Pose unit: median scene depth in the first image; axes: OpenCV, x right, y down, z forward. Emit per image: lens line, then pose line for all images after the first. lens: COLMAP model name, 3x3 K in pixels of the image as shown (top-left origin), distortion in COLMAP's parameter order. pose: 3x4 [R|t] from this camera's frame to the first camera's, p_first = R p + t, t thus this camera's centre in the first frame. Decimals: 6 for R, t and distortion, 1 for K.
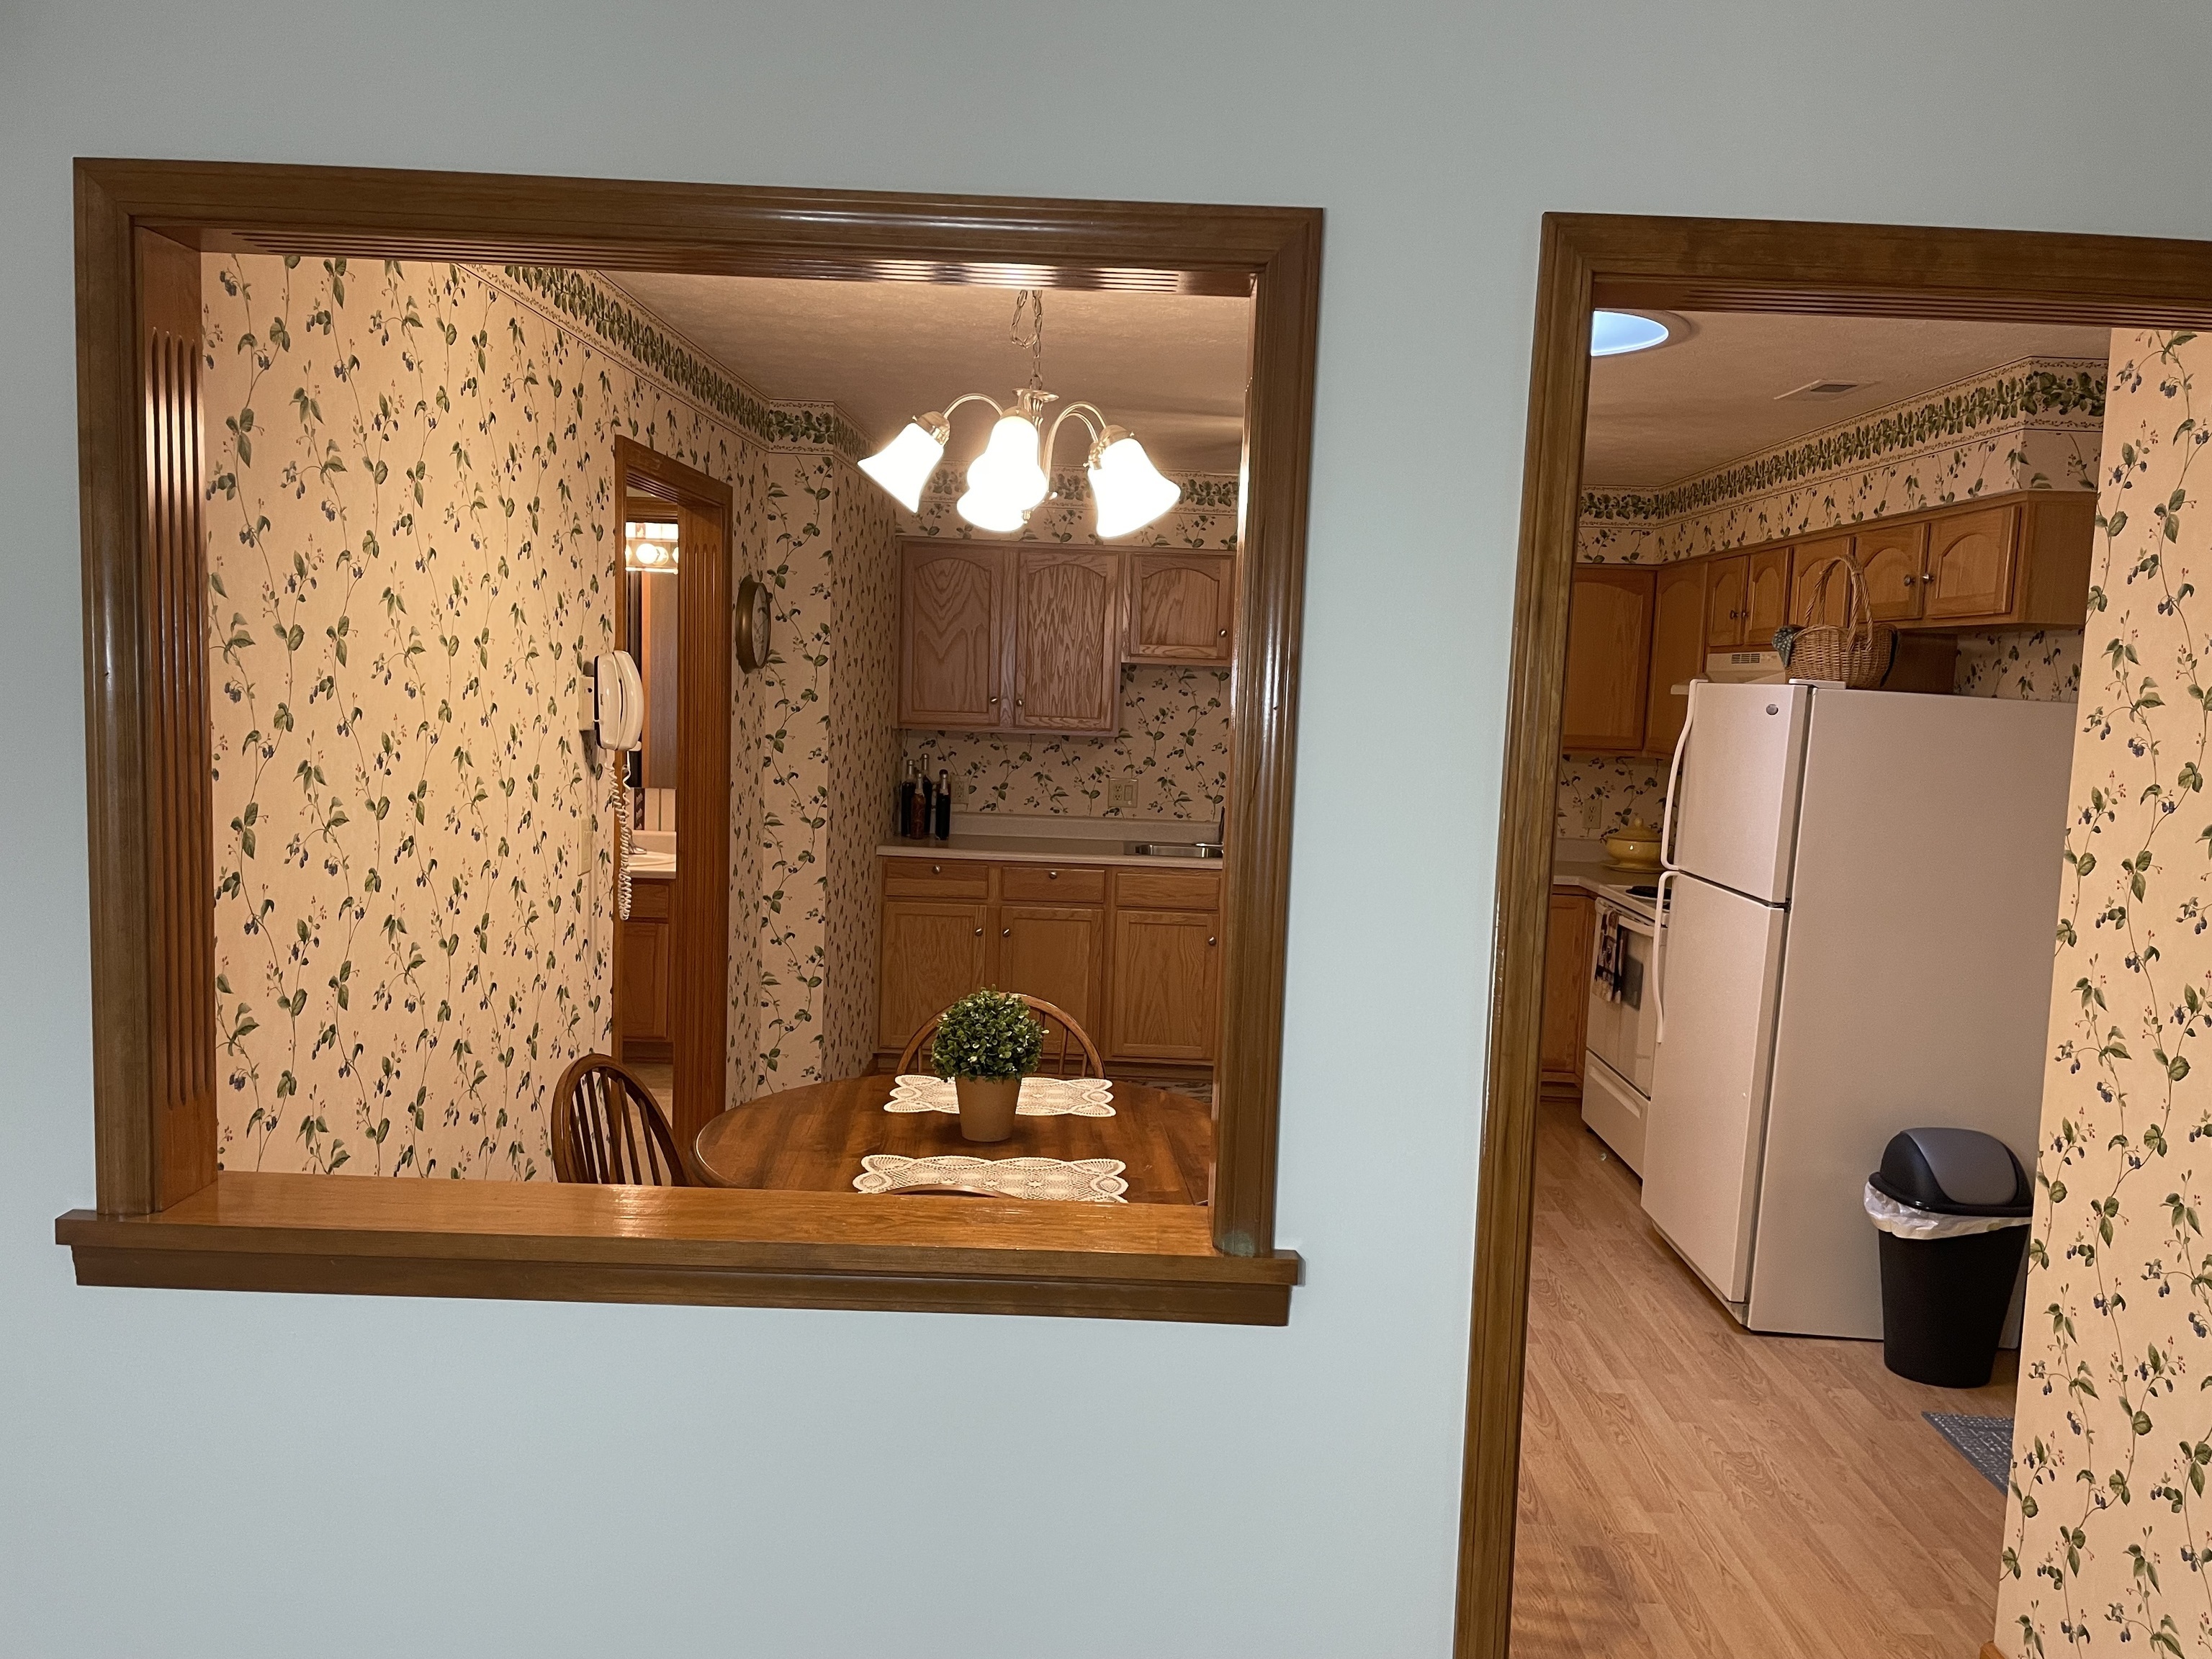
lens RADIAL K [[1668.8, 0, 1115.2], [0, 1668.8, 842.8], [0, 0, 1]] dist [0.091908, -0.116292]
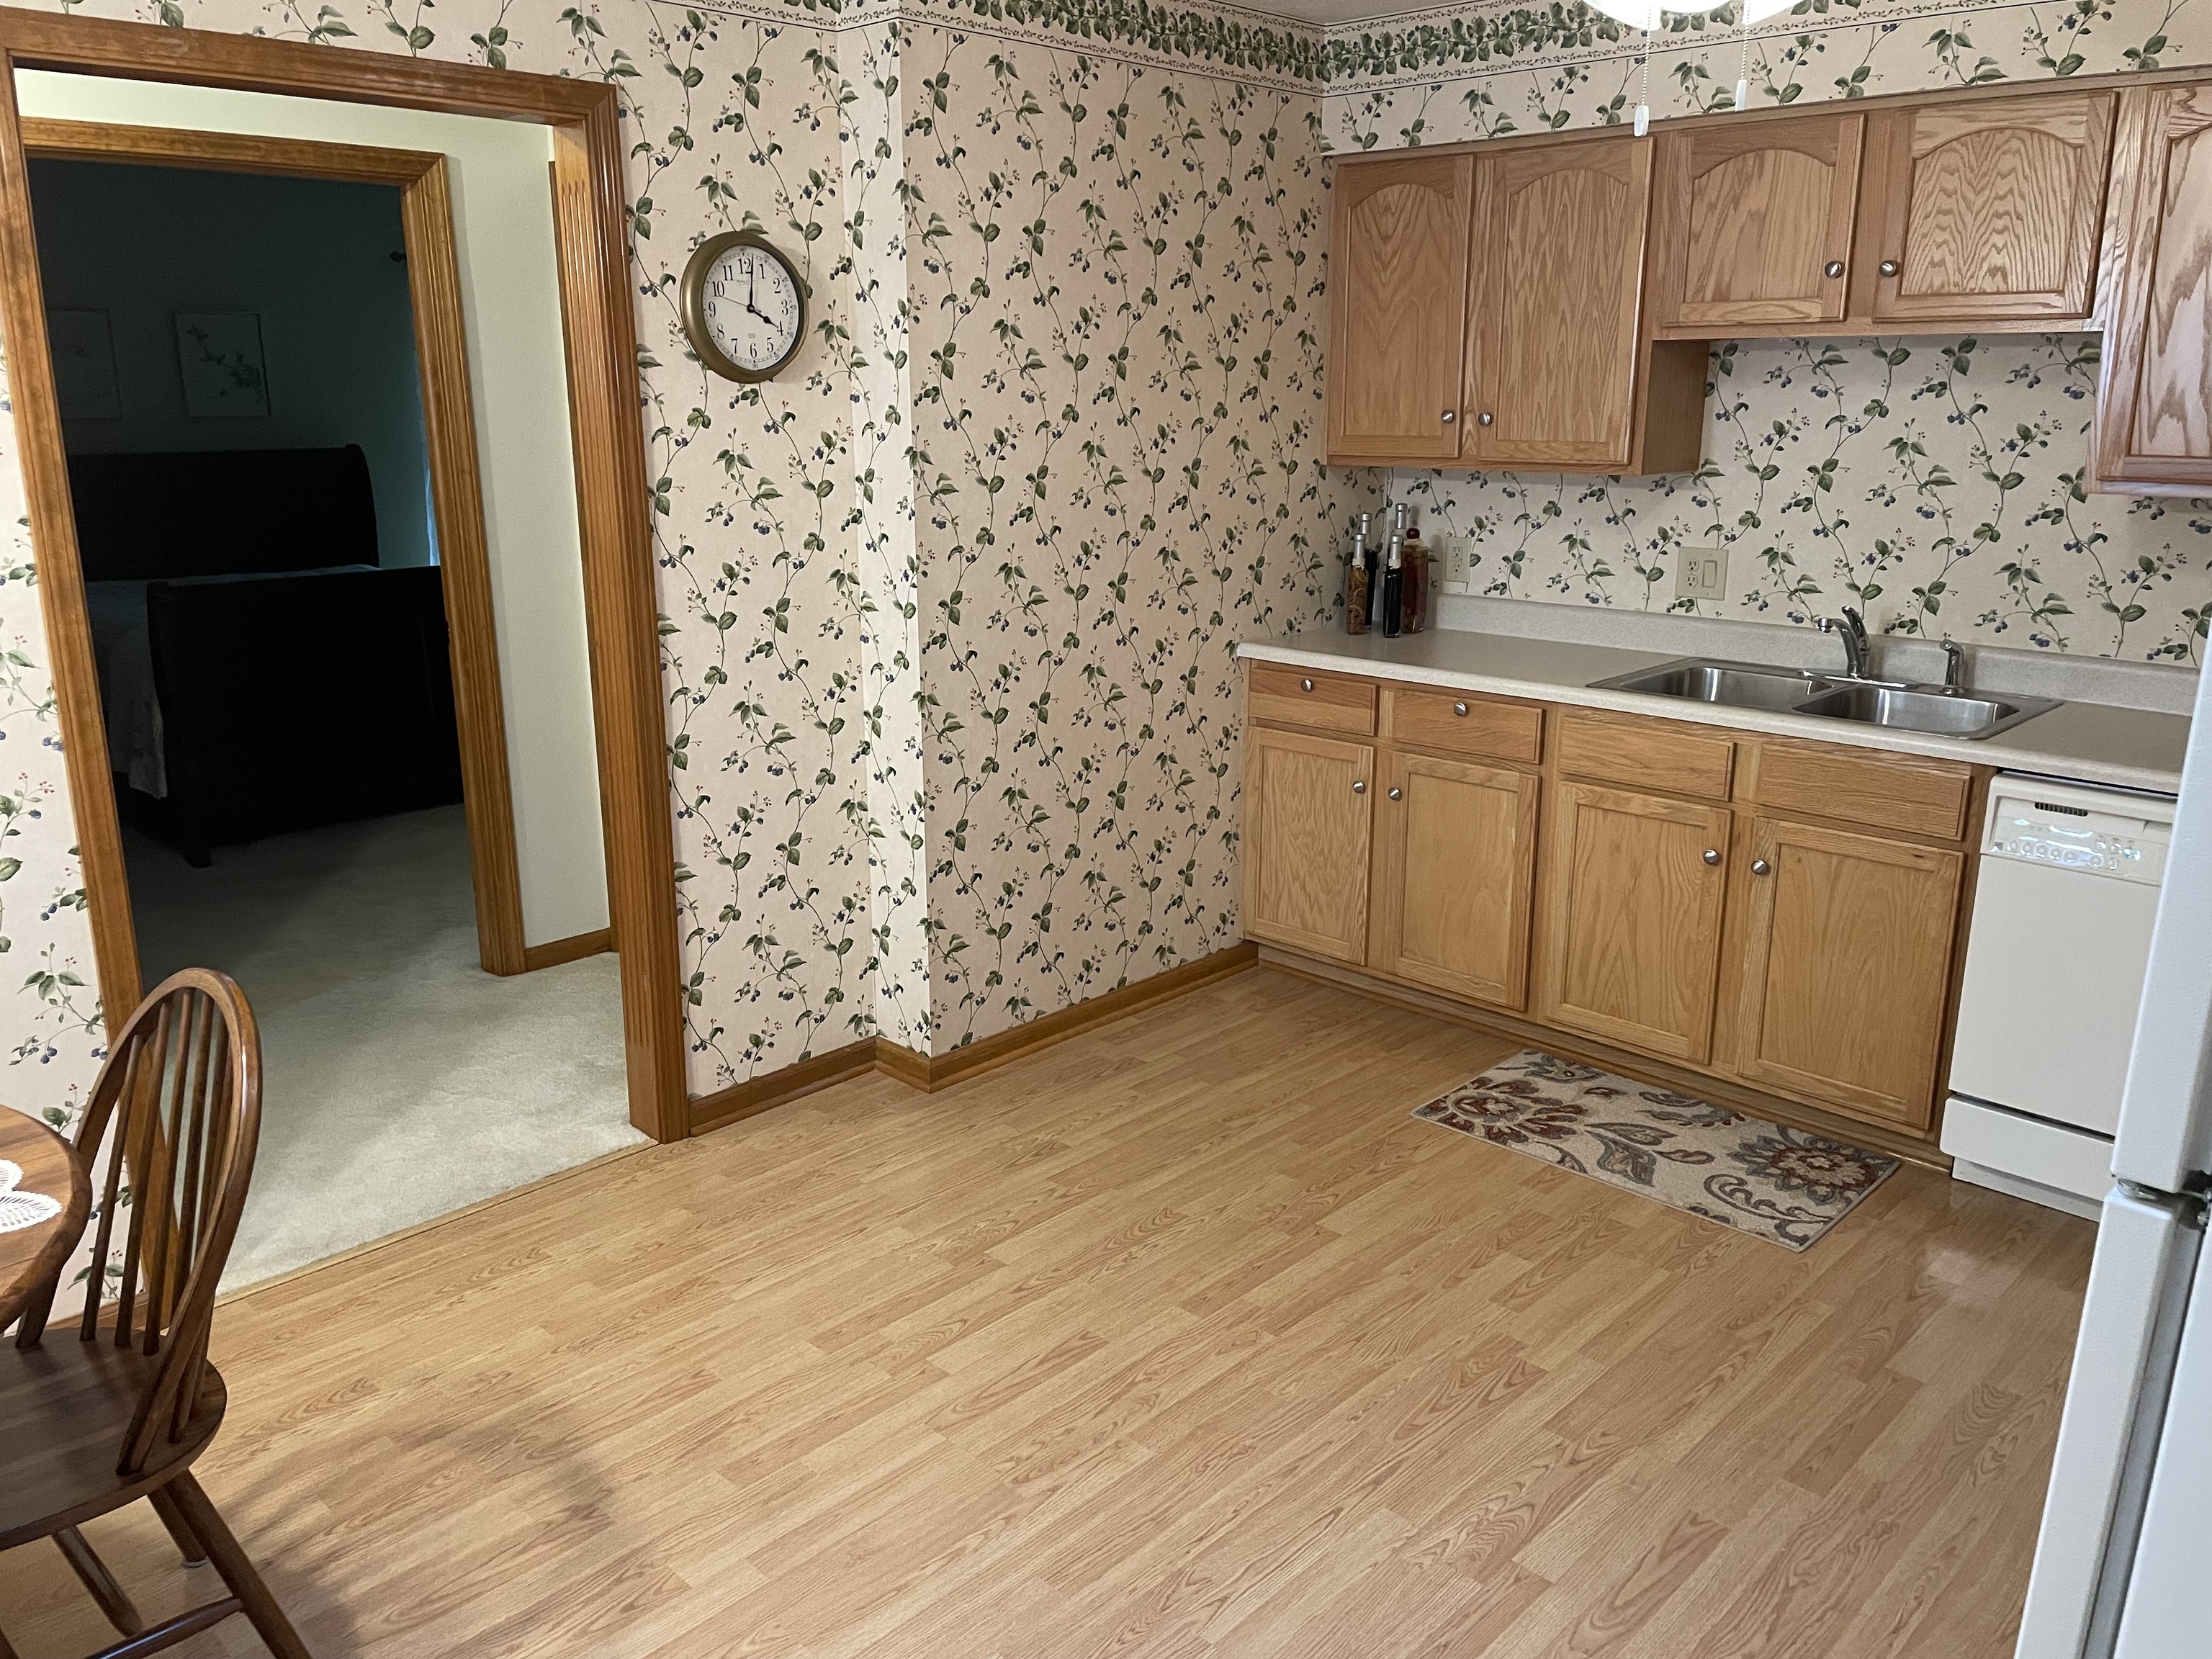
lens RADIAL K [[1668.8, 0, 1113.6], [0, 1668.8, 804.7], [0, 0, 1]] dist [0.091908, -0.116292]
pose [[0.726124, 0.132944, -0.674588, 0.463164], [-0.042744, 0.987959, 0.148692, -0.051346], [0.686234, -0.079135, 0.723064, 0.759775]]
